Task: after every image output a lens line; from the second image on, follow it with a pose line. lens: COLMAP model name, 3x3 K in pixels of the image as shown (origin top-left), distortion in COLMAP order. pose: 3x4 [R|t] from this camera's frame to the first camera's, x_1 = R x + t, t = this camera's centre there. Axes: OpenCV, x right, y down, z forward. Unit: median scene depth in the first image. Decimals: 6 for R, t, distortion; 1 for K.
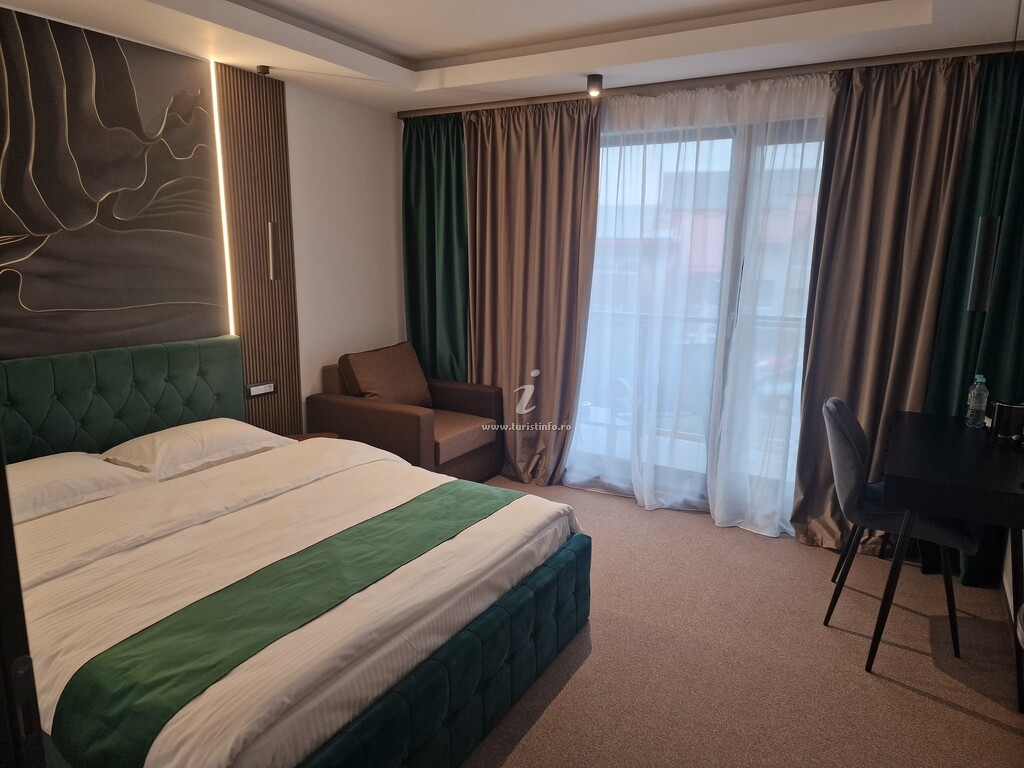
lens RADIAL K [[680.2, 0, 513.7], [0, 680.2, 385.8], [0, 0, 1]] dist [0.083695, -0.072126]
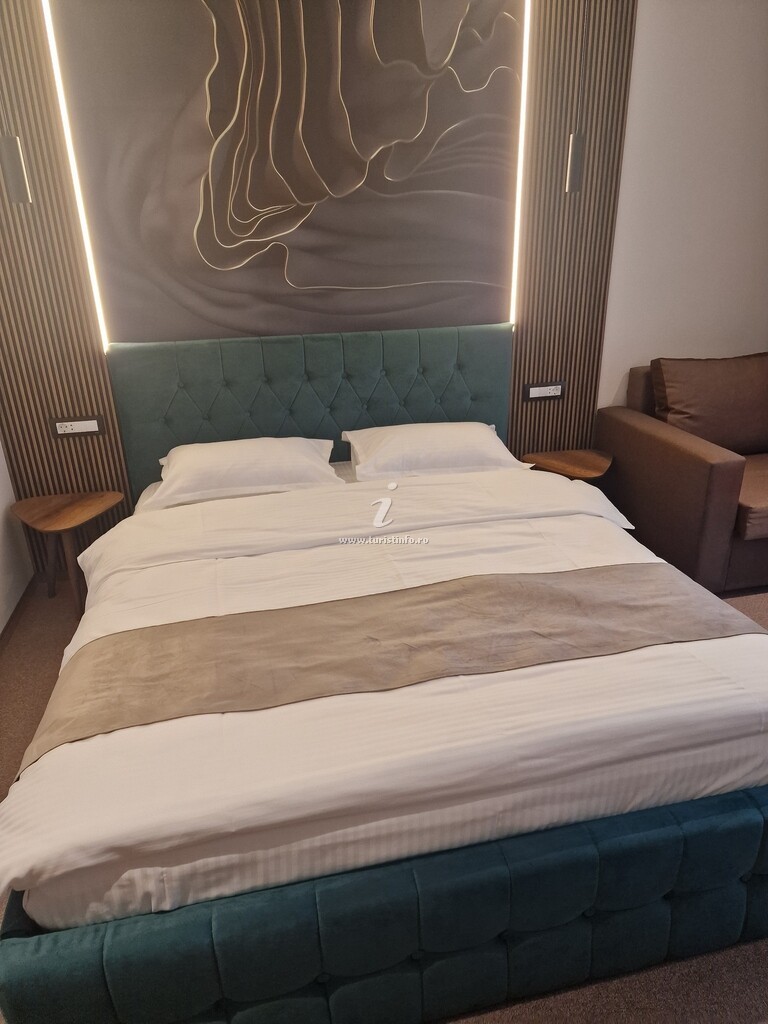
lens RADIAL K [[680.2, 0, 393.6], [0, 680.2, 511.4], [0, 0, 1]] dist [0.083695, -0.072126]
pose [[0.686186, 0.250974, -0.682760, 0.146129], [-0.106847, 0.963190, 0.246674, -0.053029], [0.719536, -0.096313, 0.687744, 0.371668]]
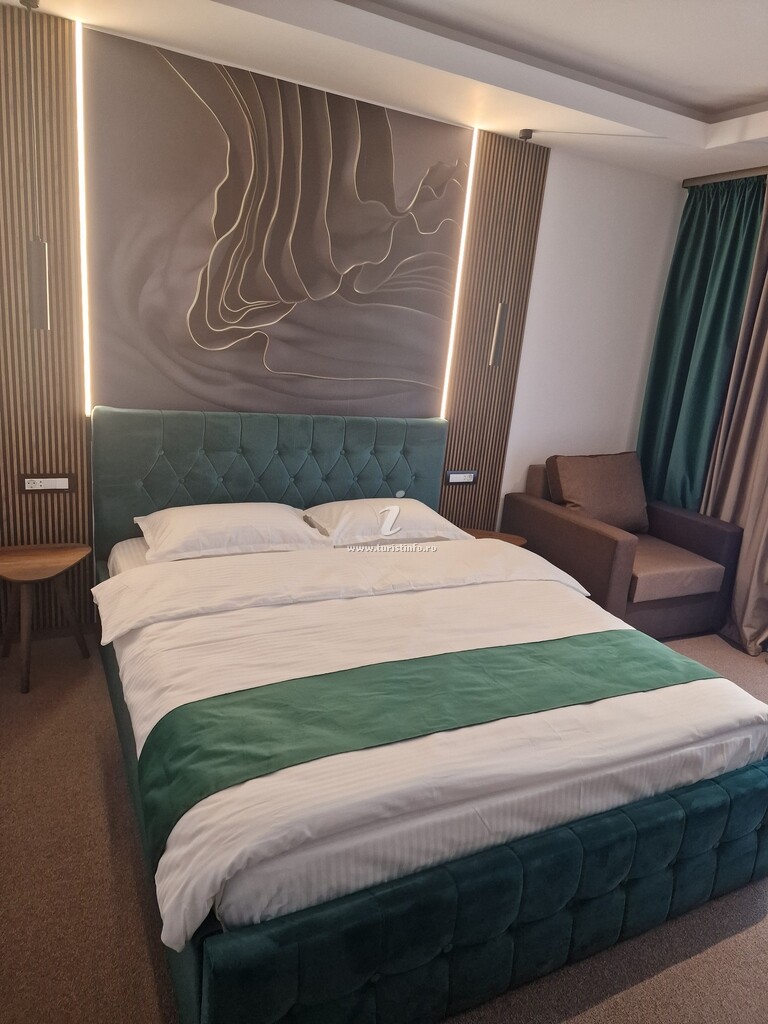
lens RADIAL K [[680.2, 0, 392.3], [0, 680.2, 511.5], [0, 0, 1]] dist [0.083695, -0.072126]
pose [[0.841150, 0.200805, -0.502139, 0.058777], [-0.182396, 0.979444, 0.086141, -0.016835], [0.509115, 0.019131, 0.860486, 0.154587]]
